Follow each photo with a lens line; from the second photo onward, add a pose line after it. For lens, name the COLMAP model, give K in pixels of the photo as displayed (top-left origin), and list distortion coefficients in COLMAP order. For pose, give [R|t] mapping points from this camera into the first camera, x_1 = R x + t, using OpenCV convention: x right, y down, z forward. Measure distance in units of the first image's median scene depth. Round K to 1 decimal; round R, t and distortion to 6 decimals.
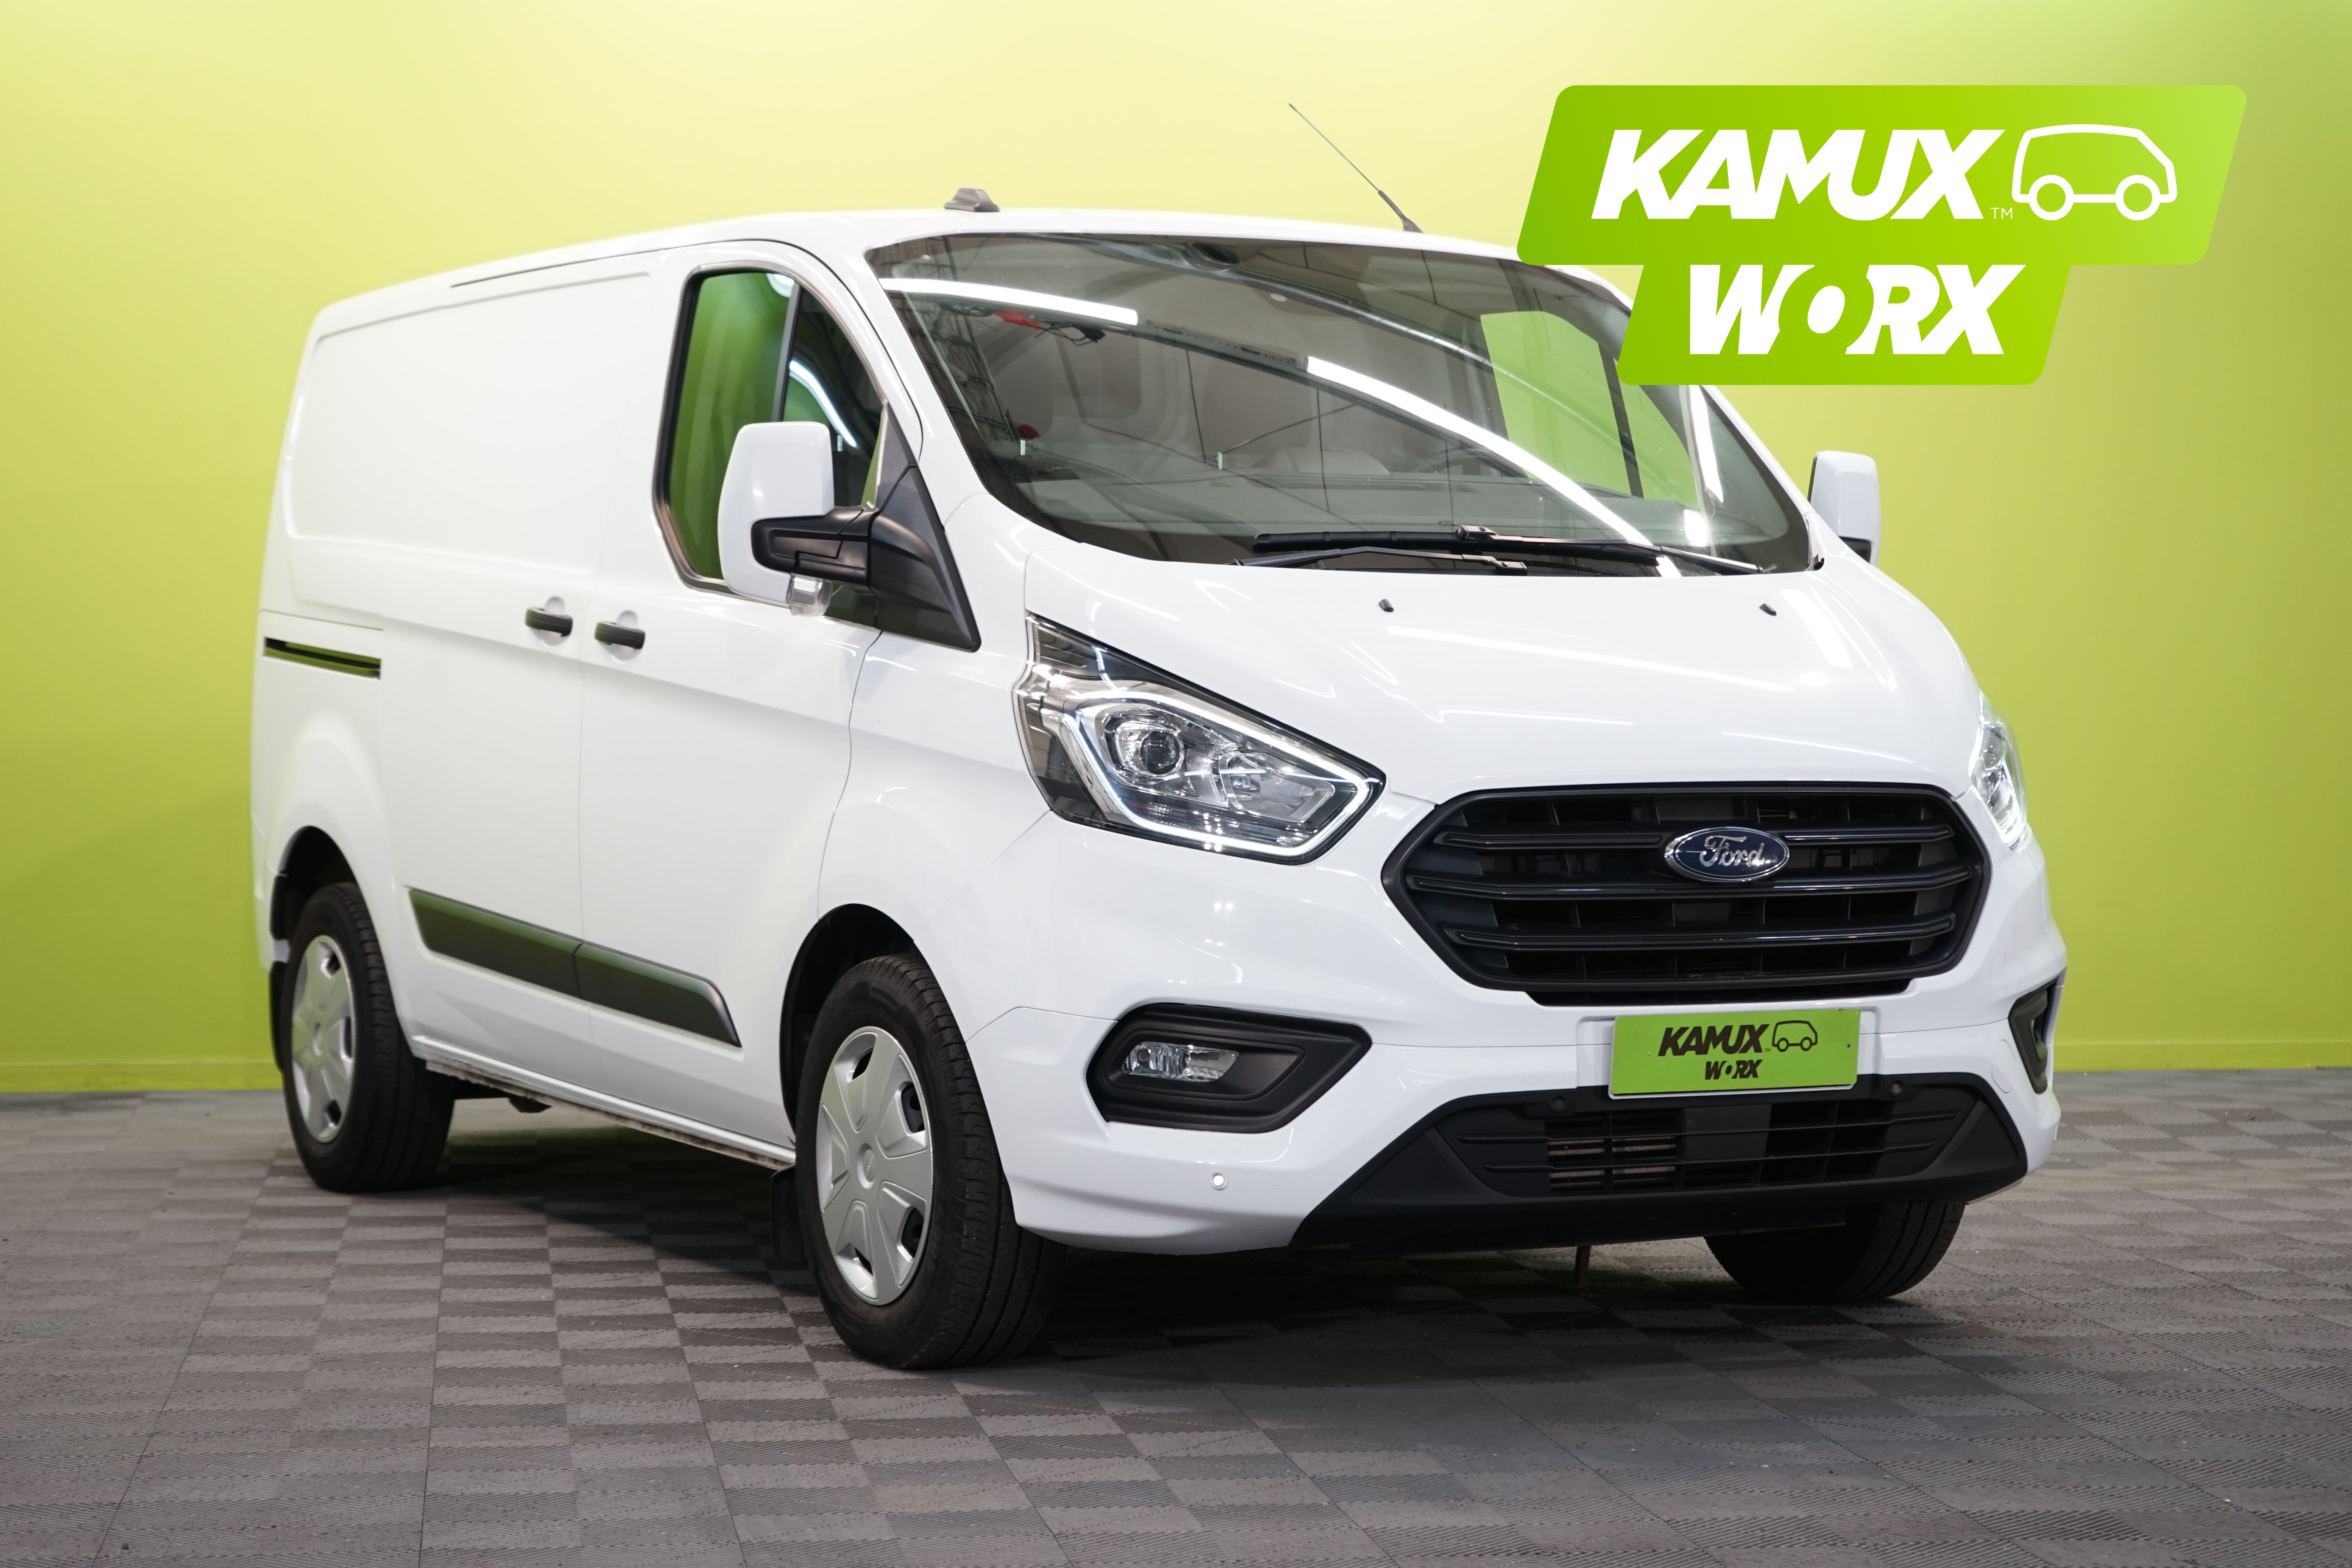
lens RADIAL K [[4767.7, 0, 1175.7], [0, 4767.7, 783.8], [0, 0, 1]] dist [-0.380977, 0.000000]
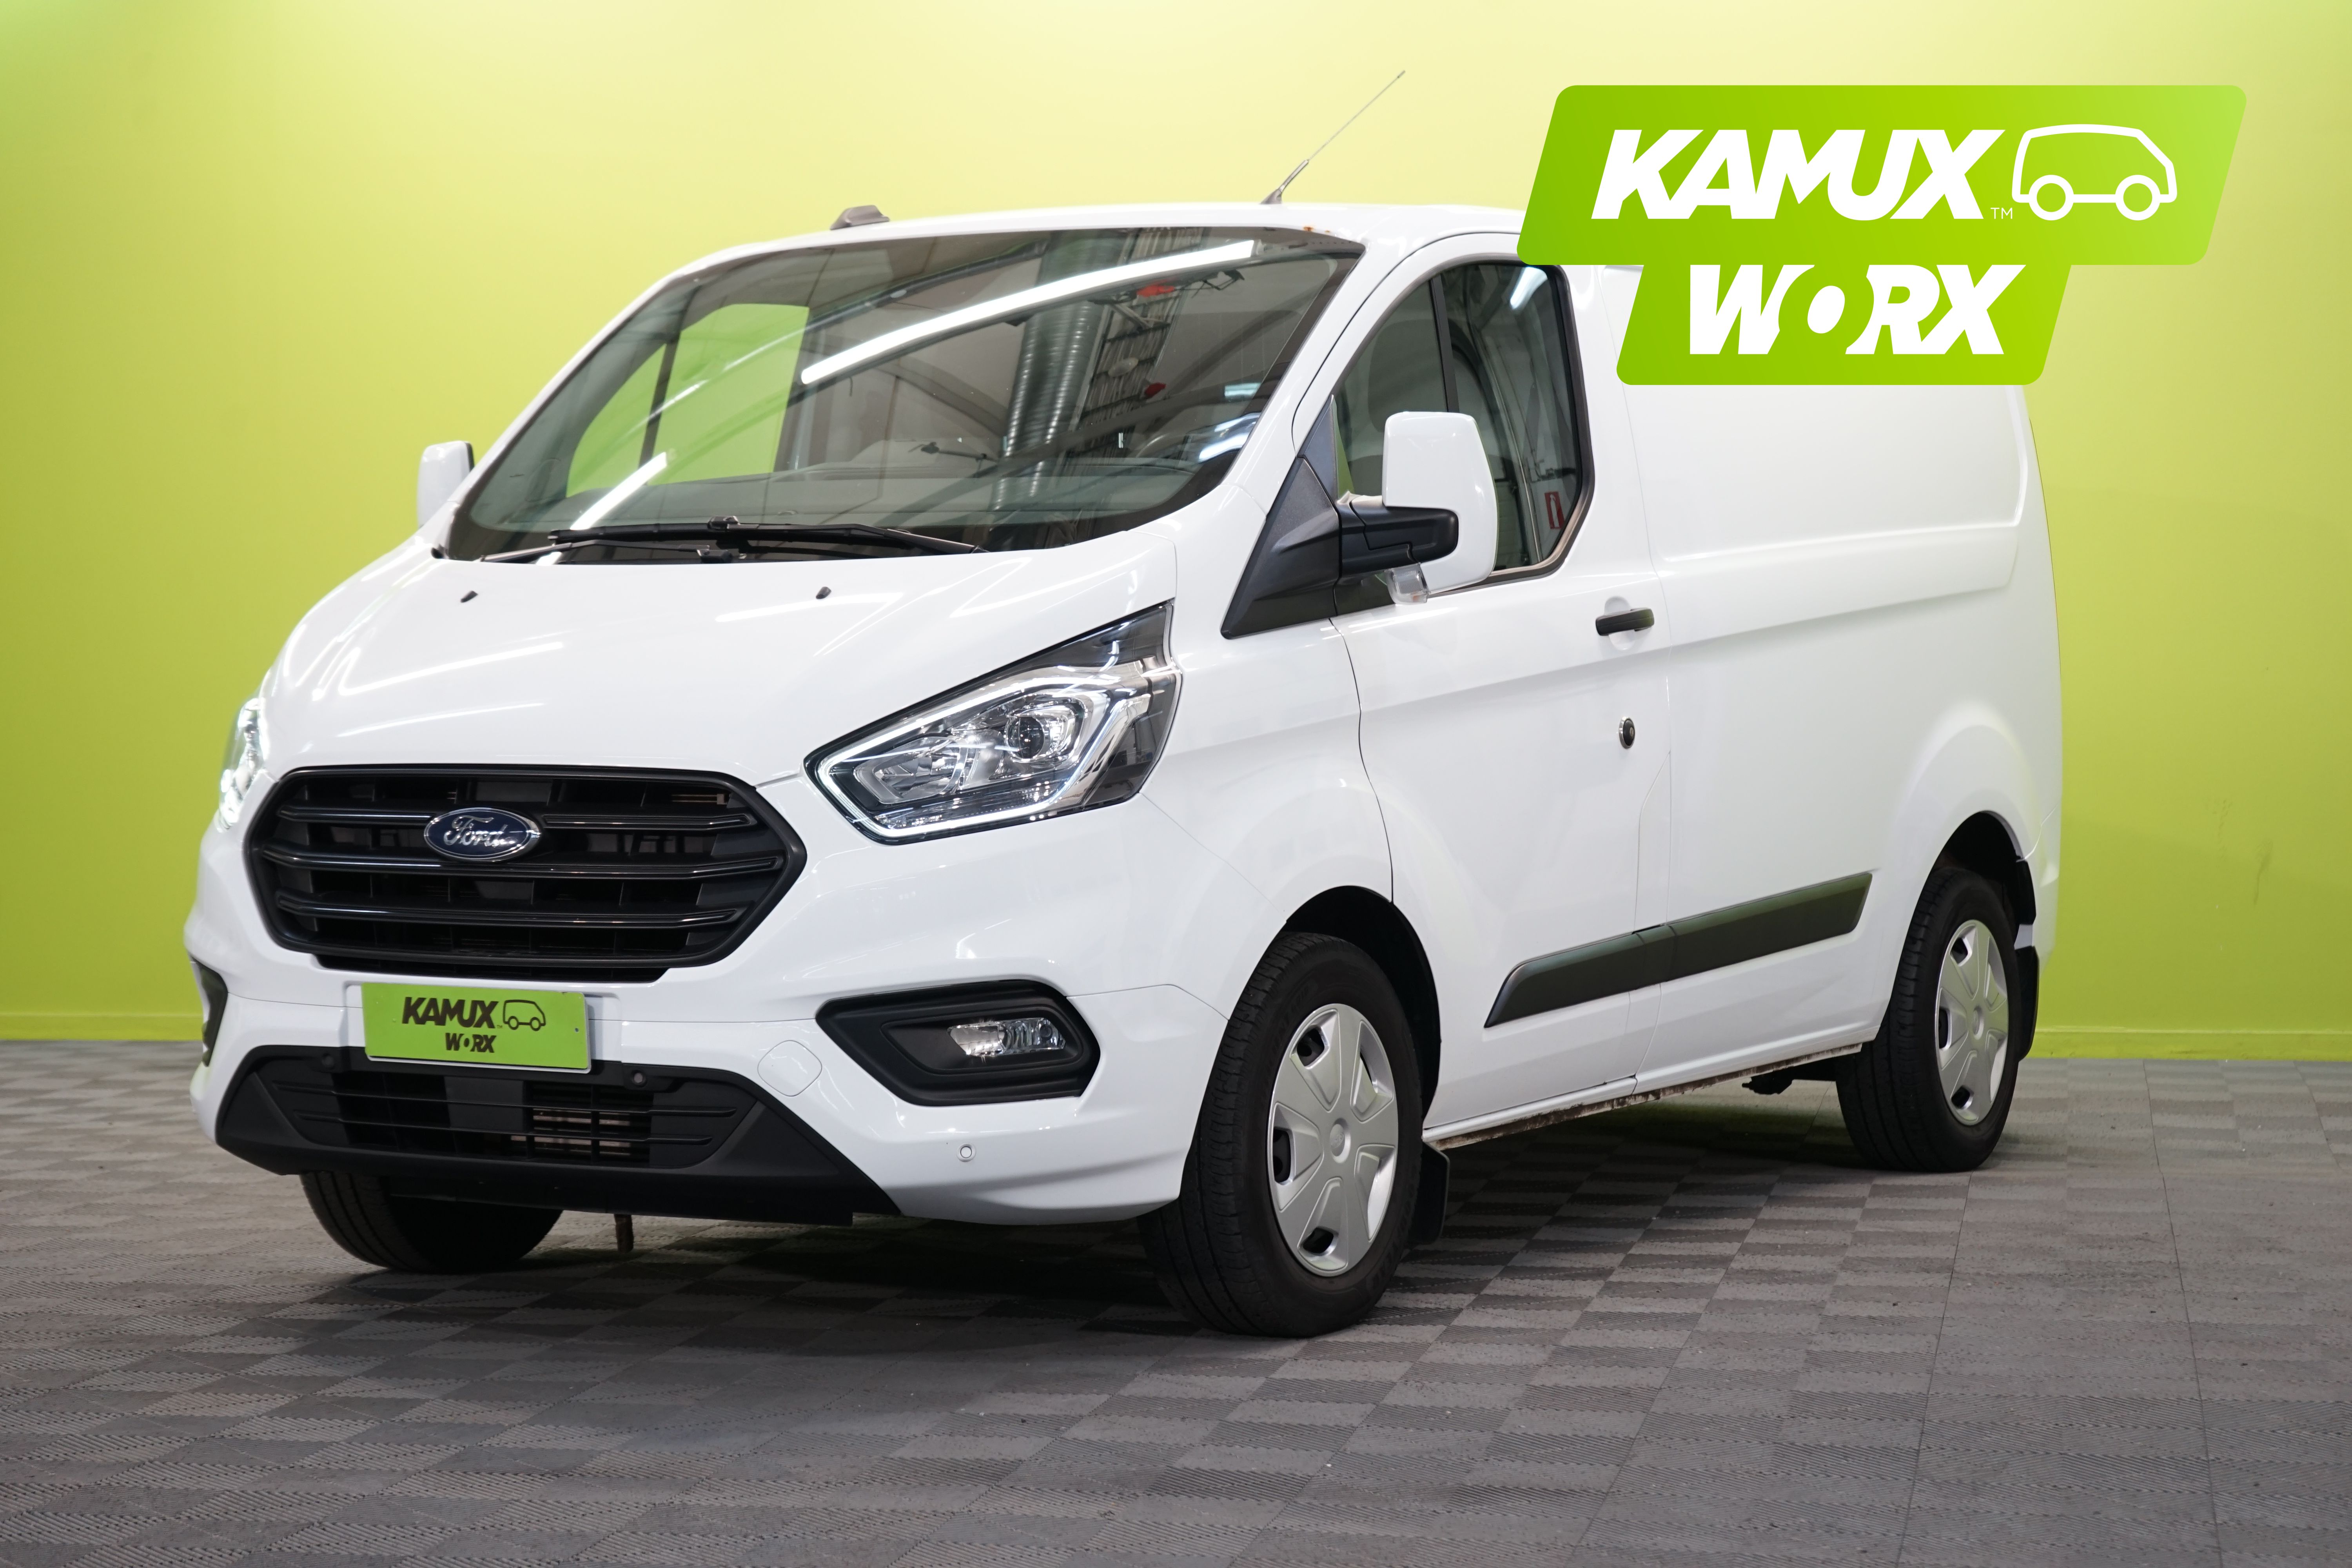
lens RADIAL K [[4767.7, 0, 1175.5], [0, 4767.7, 783.9], [0, 0, 1]] dist [-0.380977, 0.000000]
pose [[0.645030, 0.019866, -0.763899, 0.999300], [-0.017693, 0.999782, 0.011062, -0.010050], [0.763952, 0.006380, 0.645241, 0.453485]]
